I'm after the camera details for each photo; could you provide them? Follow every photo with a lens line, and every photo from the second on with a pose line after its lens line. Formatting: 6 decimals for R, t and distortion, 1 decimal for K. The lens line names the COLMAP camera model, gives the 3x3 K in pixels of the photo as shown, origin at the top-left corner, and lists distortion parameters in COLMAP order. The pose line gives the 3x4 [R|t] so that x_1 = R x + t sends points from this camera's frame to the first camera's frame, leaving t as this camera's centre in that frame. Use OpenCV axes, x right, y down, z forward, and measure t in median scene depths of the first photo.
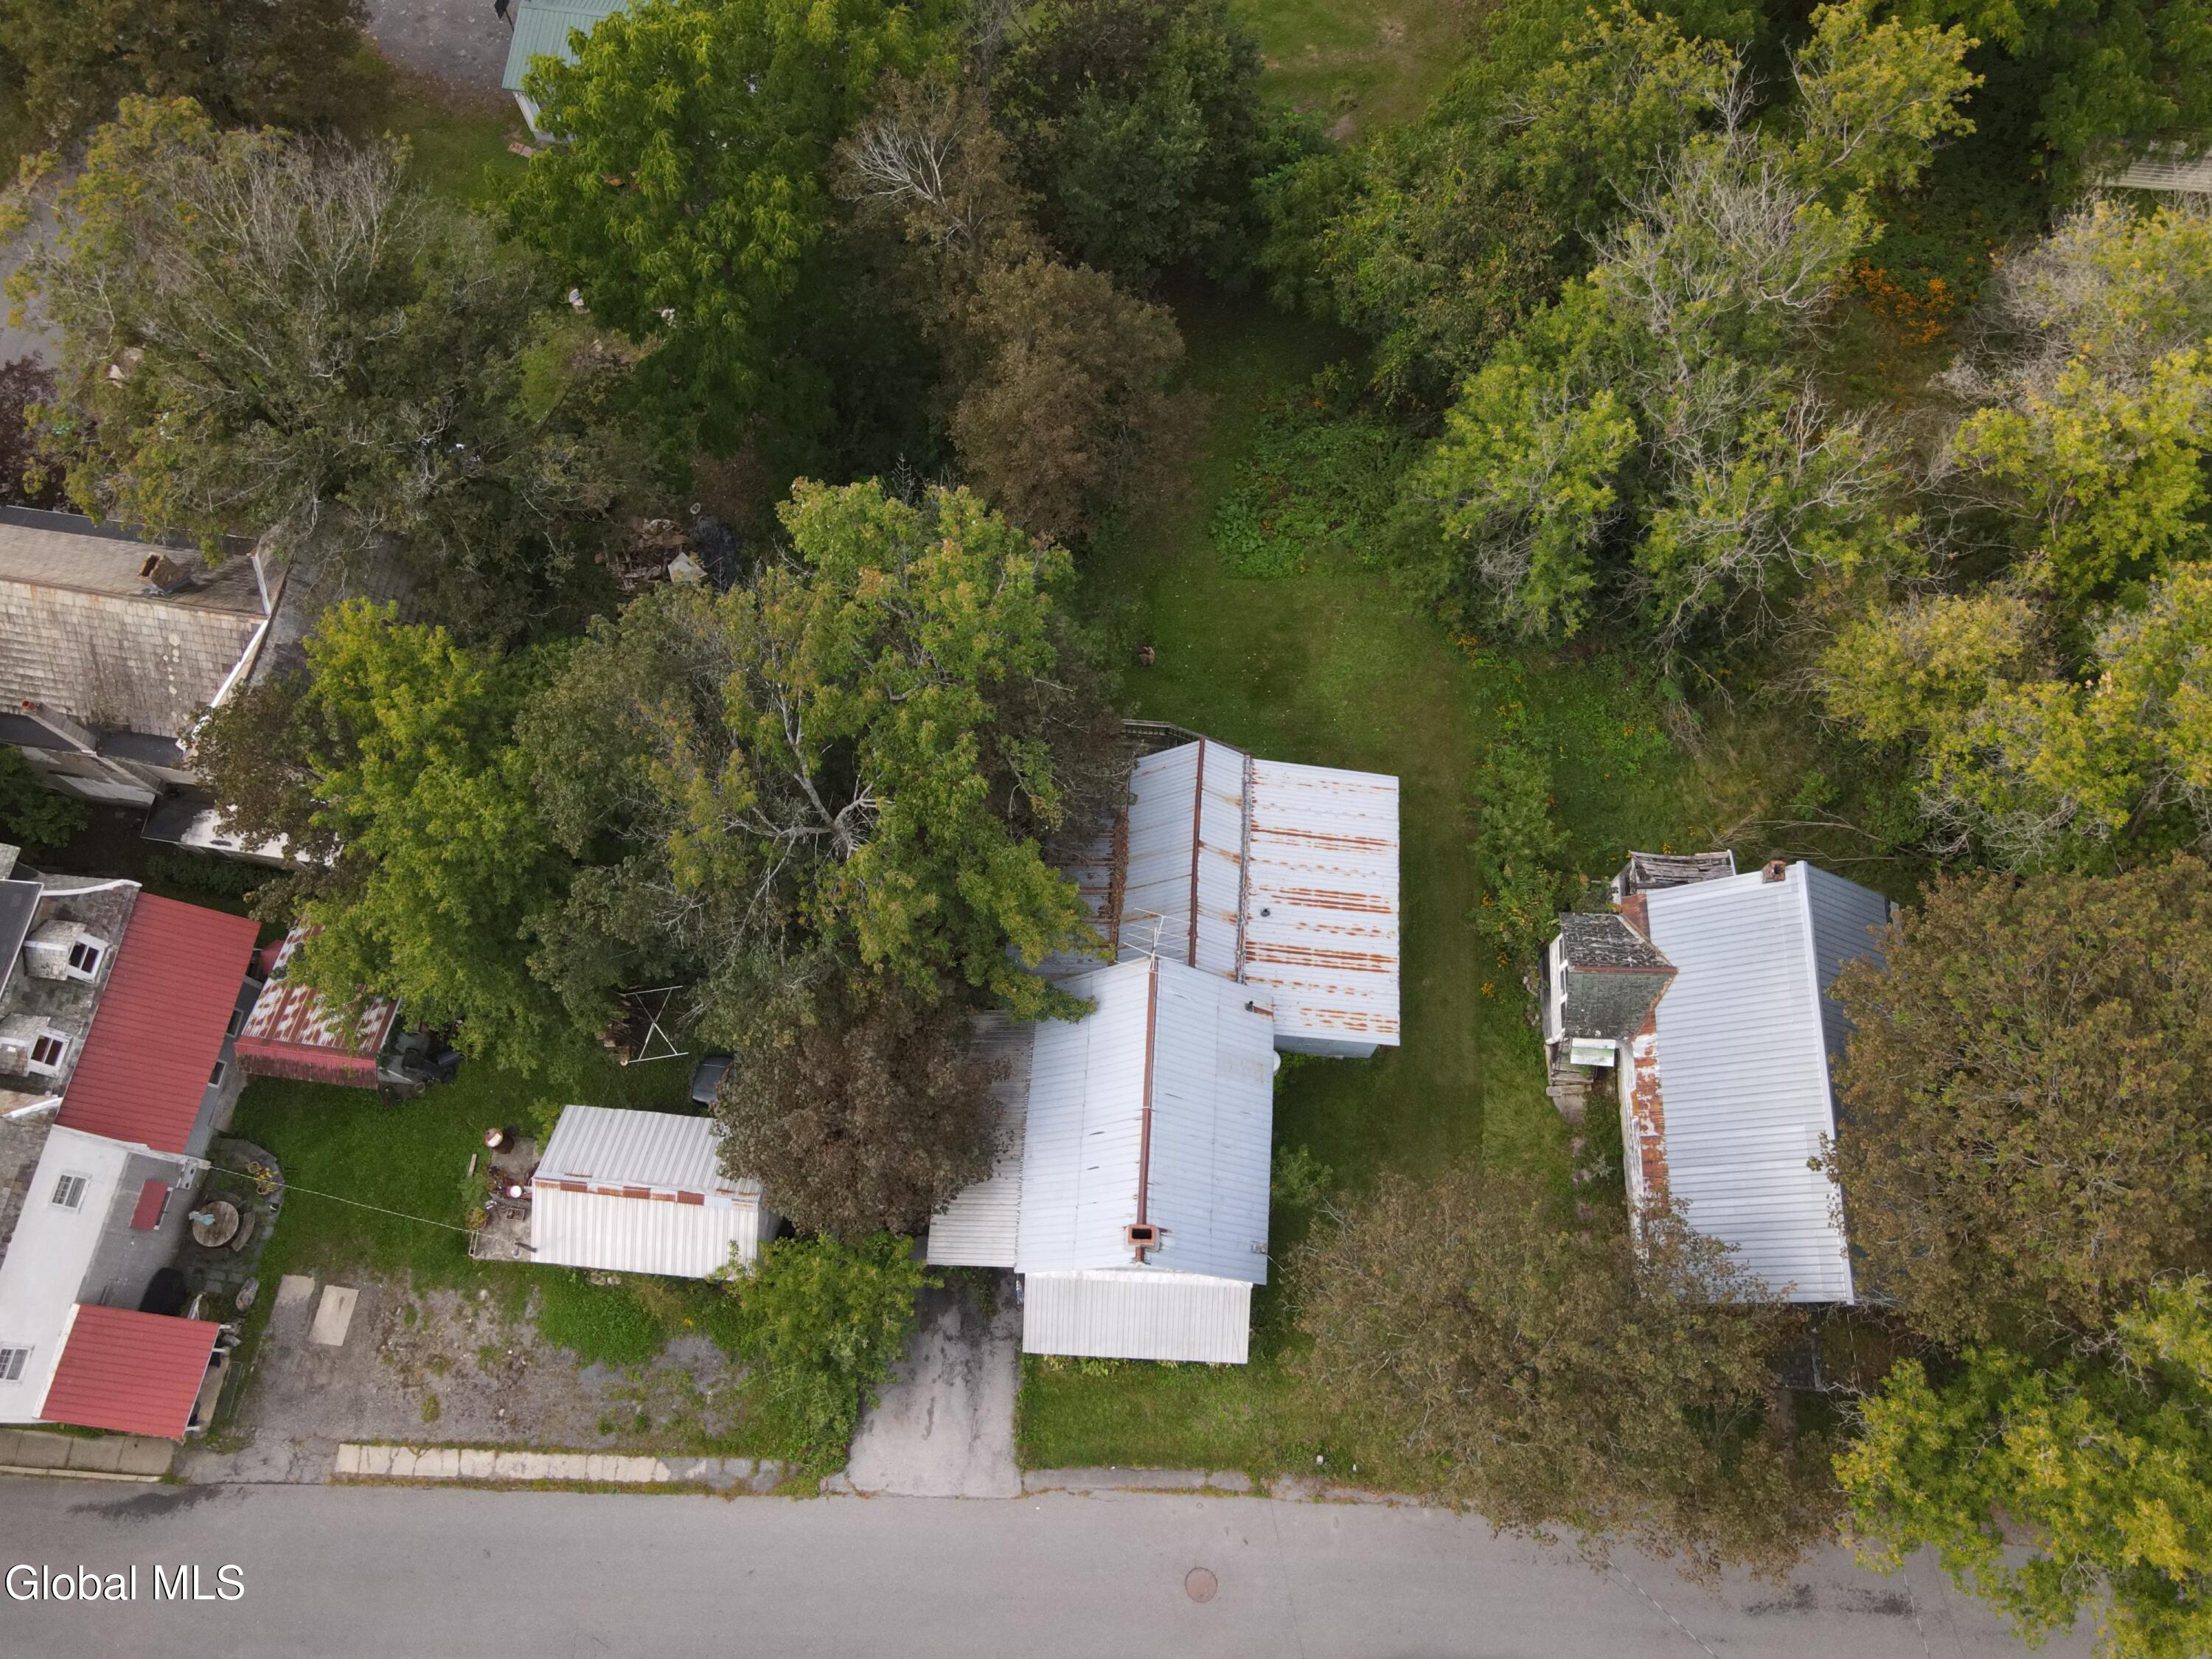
lens RADIAL K [[1602.9, 0, 1105.6], [0, 1602.9, 831.5], [0, 0, 1]] dist [0.000782, 0.017295]
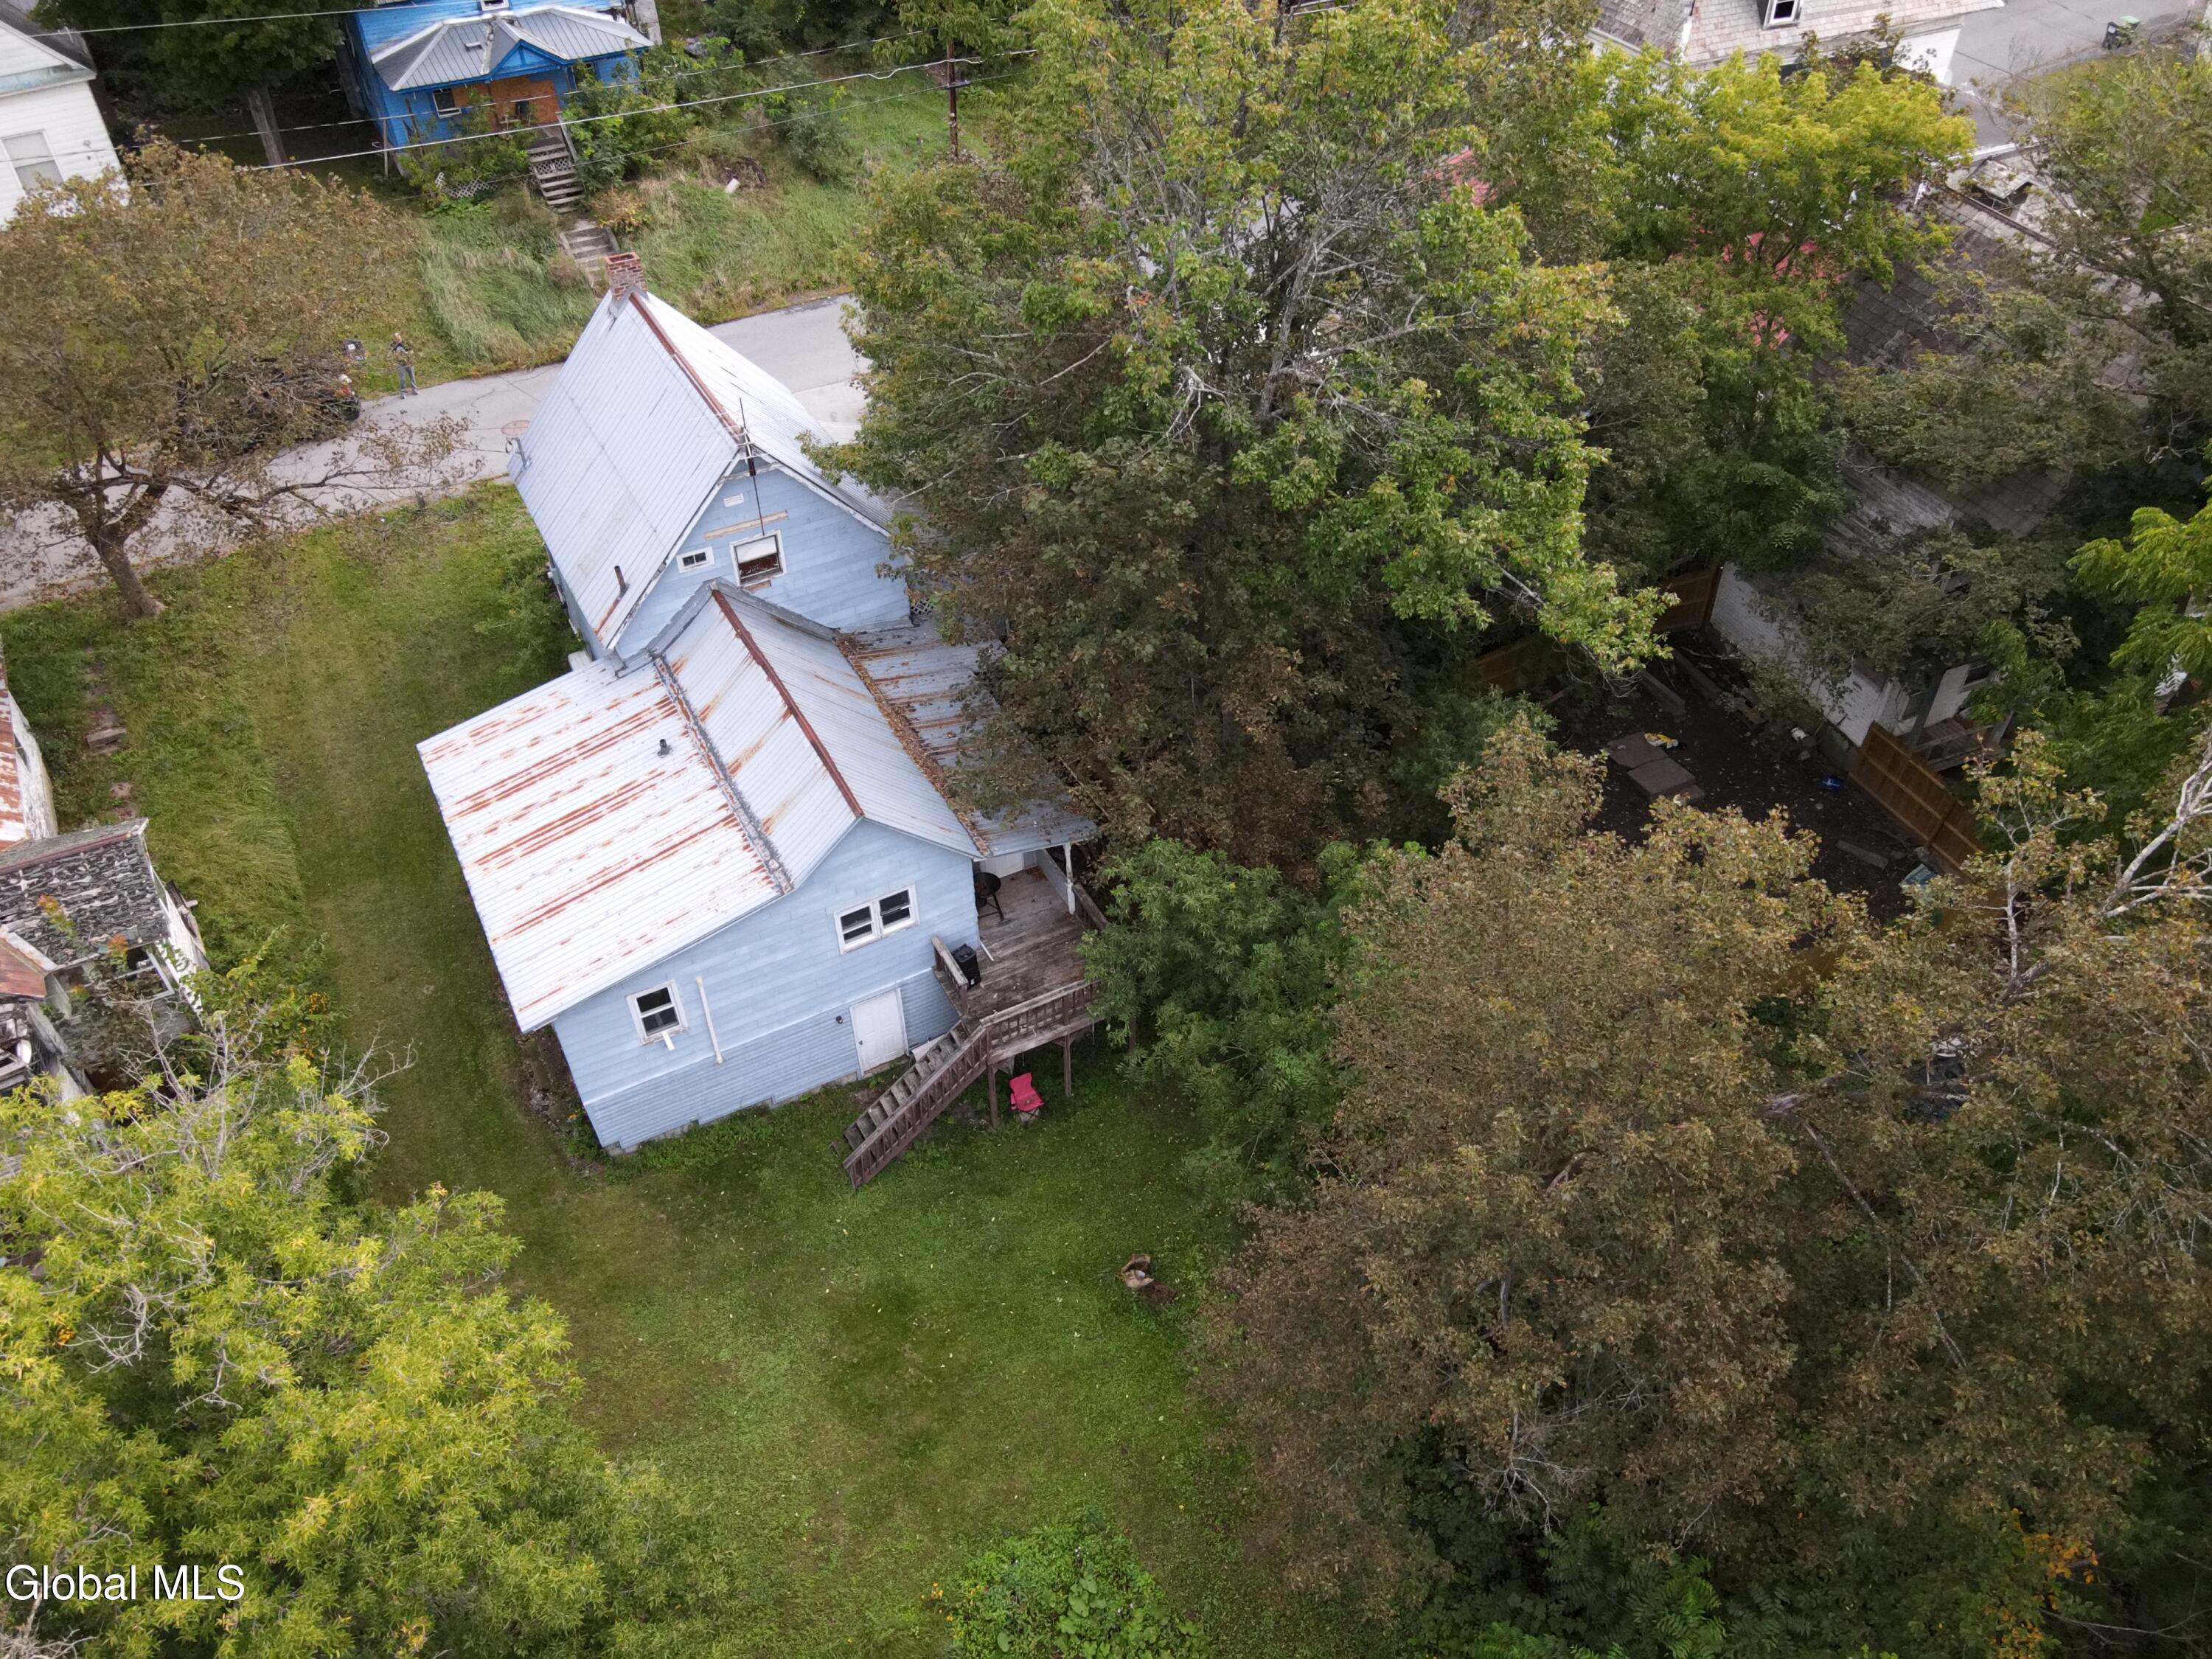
lens RADIAL K [[1602.9, 0, 1103.5], [0, 1602.9, 830.7], [0, 0, 1]] dist [0.000782, 0.017295]
pose [[-0.848787, 0.376754, -0.370967, 0.197486], [-0.483133, -0.267602, 0.833650, -0.563798], [0.214810, 0.886817, 0.409160, 0.798390]]
